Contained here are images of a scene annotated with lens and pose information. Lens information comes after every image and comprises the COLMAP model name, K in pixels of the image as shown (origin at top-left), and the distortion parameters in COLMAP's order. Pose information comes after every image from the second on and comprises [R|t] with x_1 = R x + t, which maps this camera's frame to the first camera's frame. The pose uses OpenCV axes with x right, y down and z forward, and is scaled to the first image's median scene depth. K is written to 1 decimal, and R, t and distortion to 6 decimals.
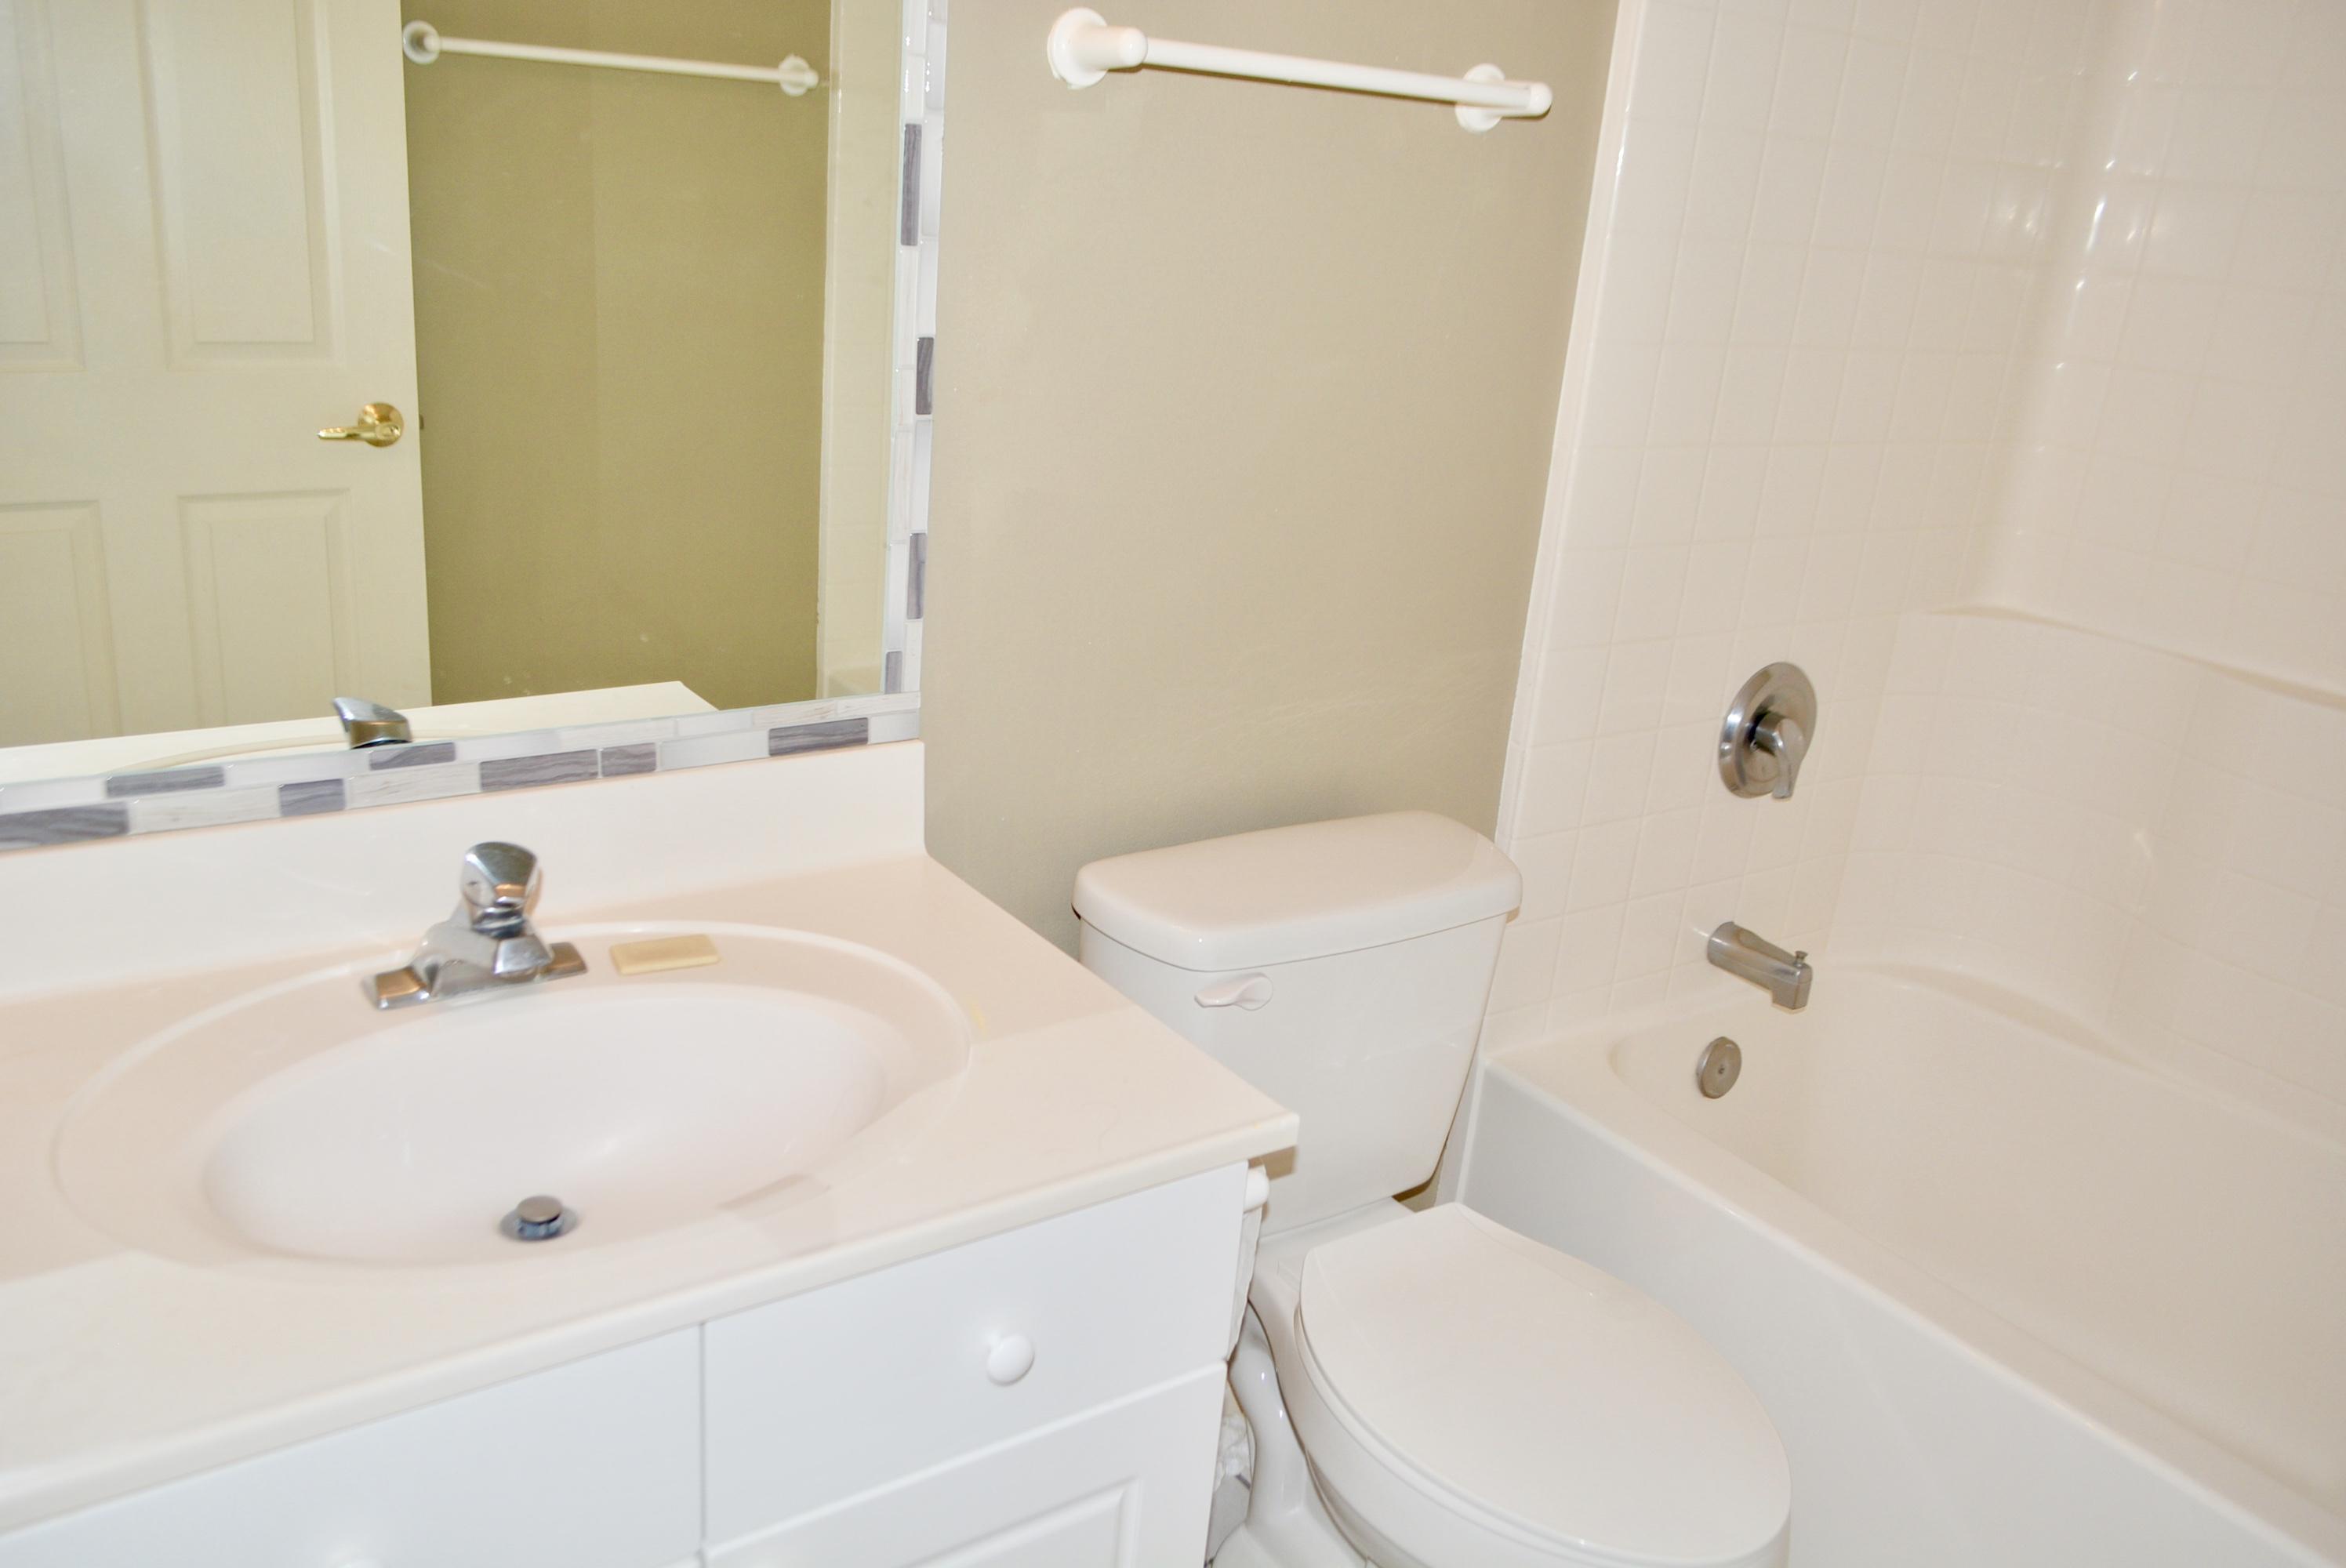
lens RADIAL K [[1818.7, 0, 1164.4], [0, 1818.7, 812.6], [0, 0, 1]] dist [-0.010022, -0.006175]
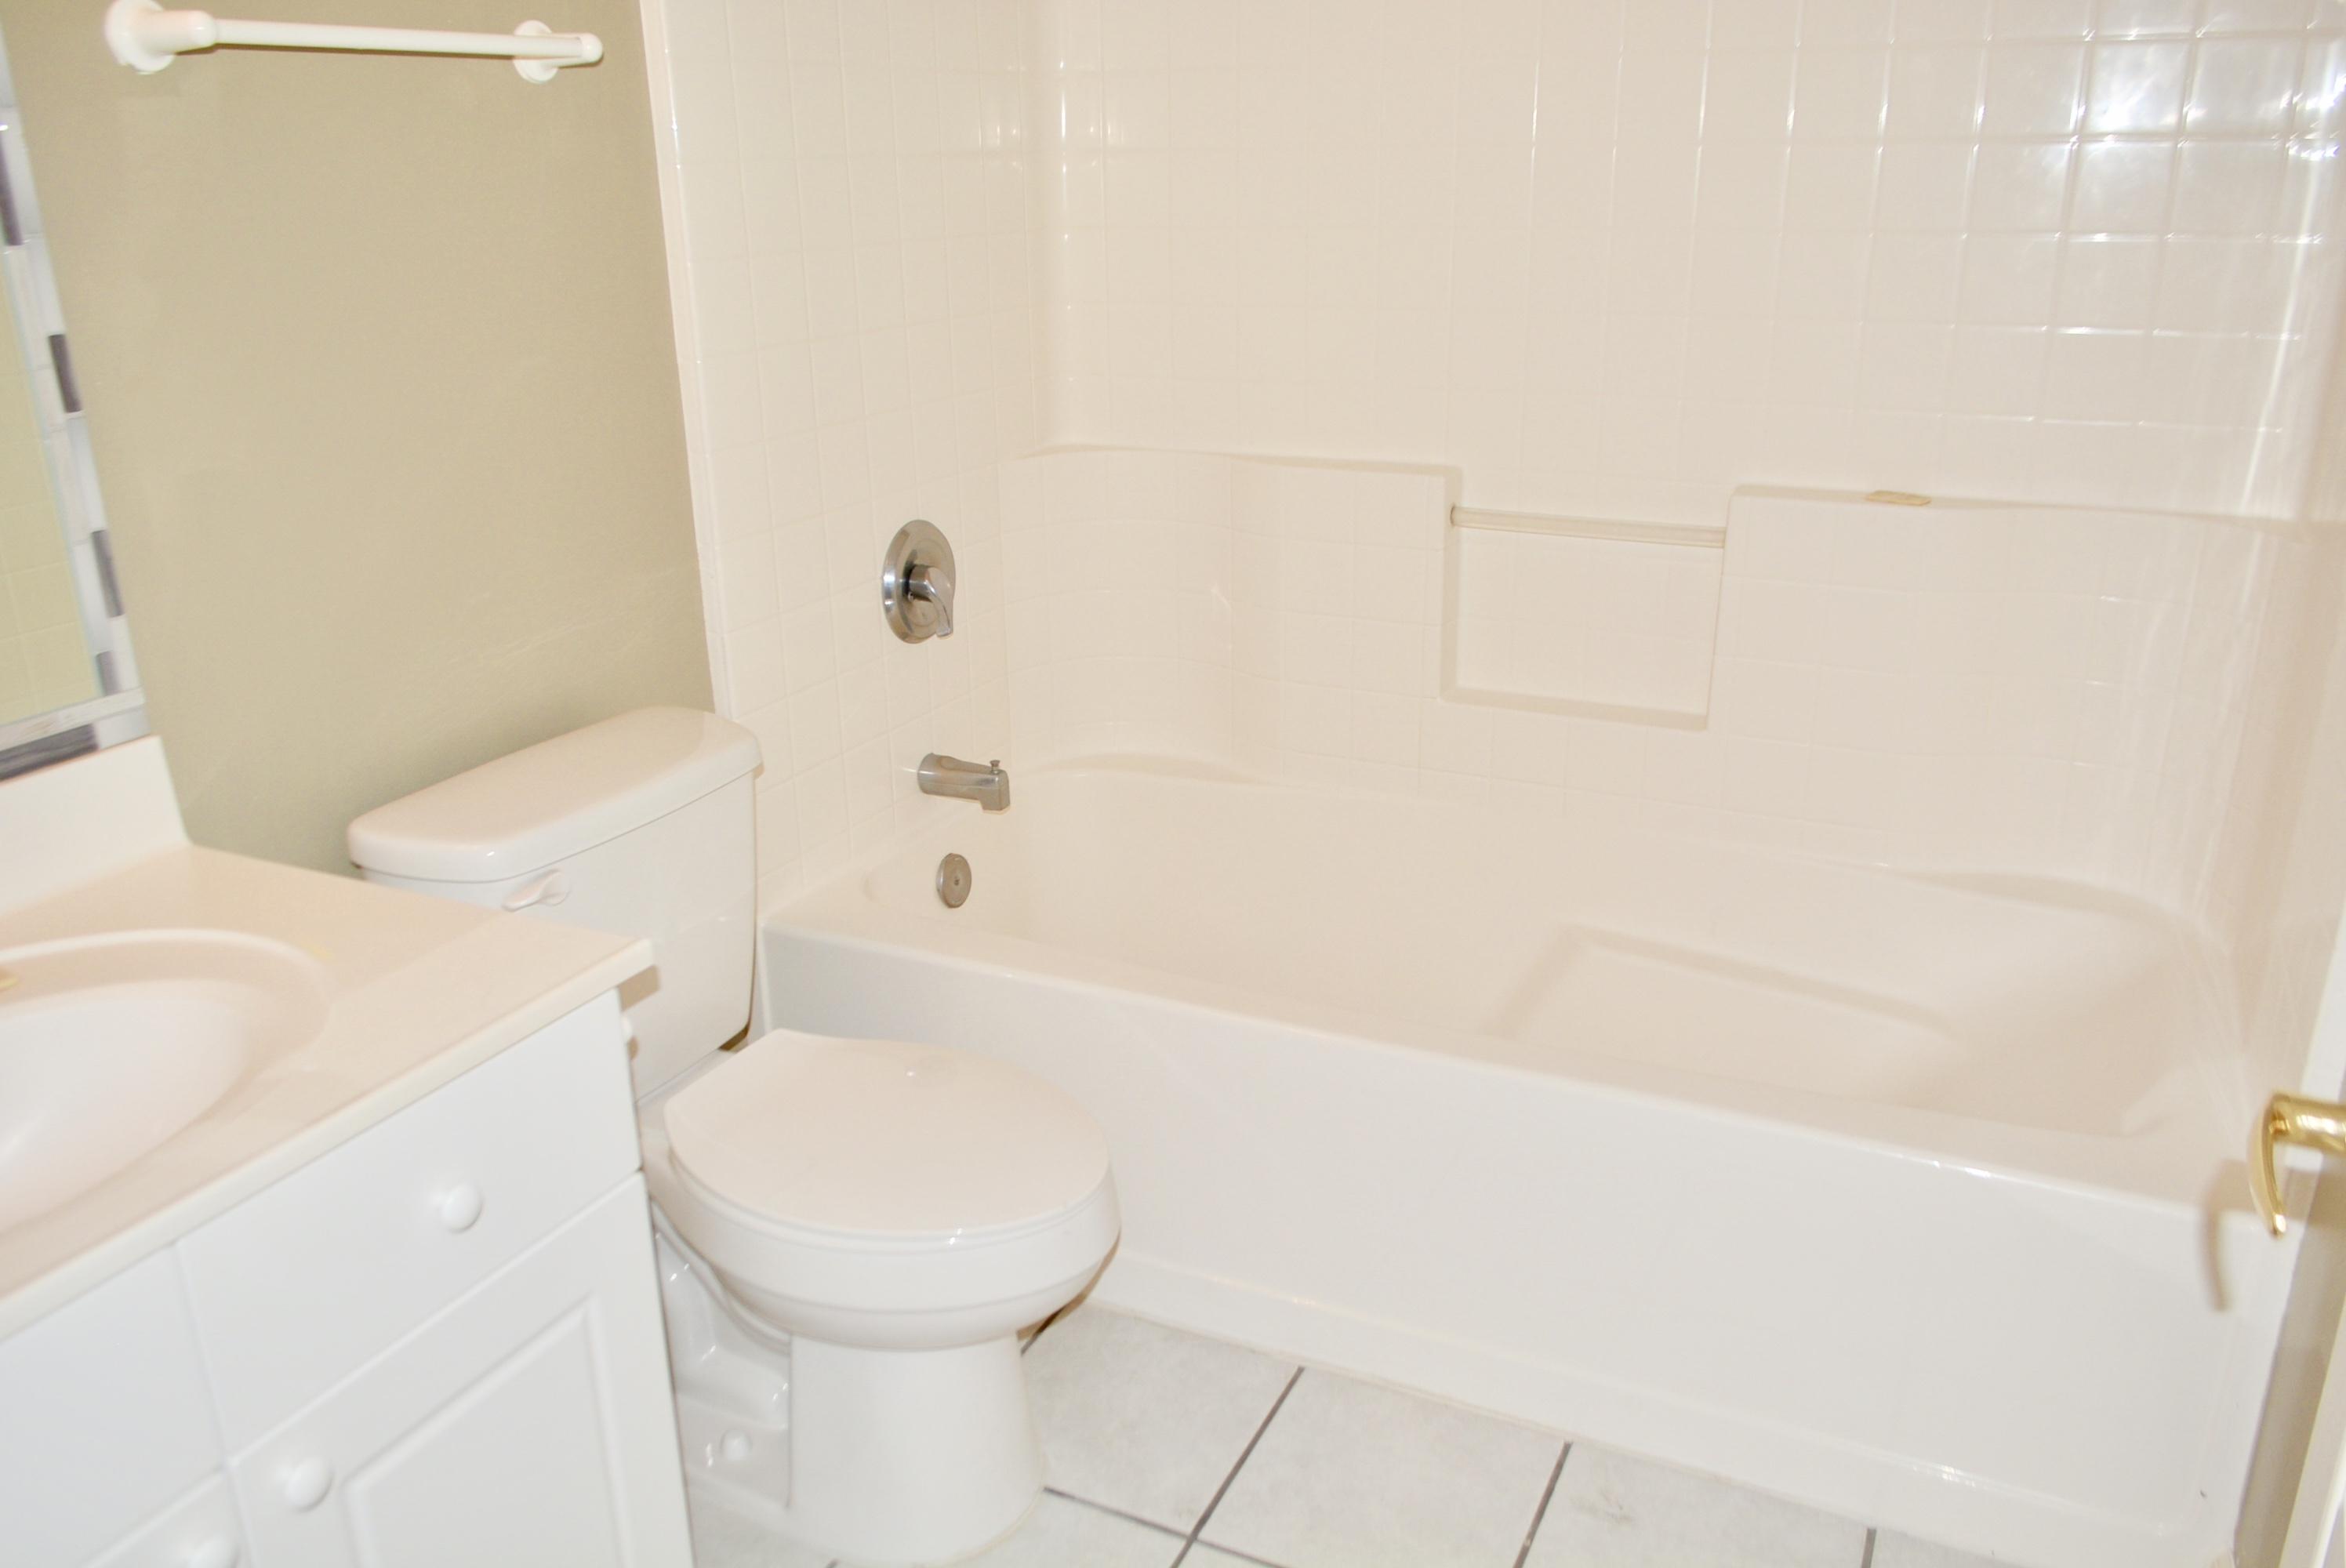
lens RADIAL K [[1818.7, 0, 1164.4], [0, 1818.7, 812.6], [0, 0, 1]] dist [-0.010022, -0.006175]
pose [[0.867482, -0.258148, 0.425246, -0.074598], [0.247341, 0.965491, 0.081542, 0.050310], [-0.431621, 0.034445, 0.901397, -0.123297]]
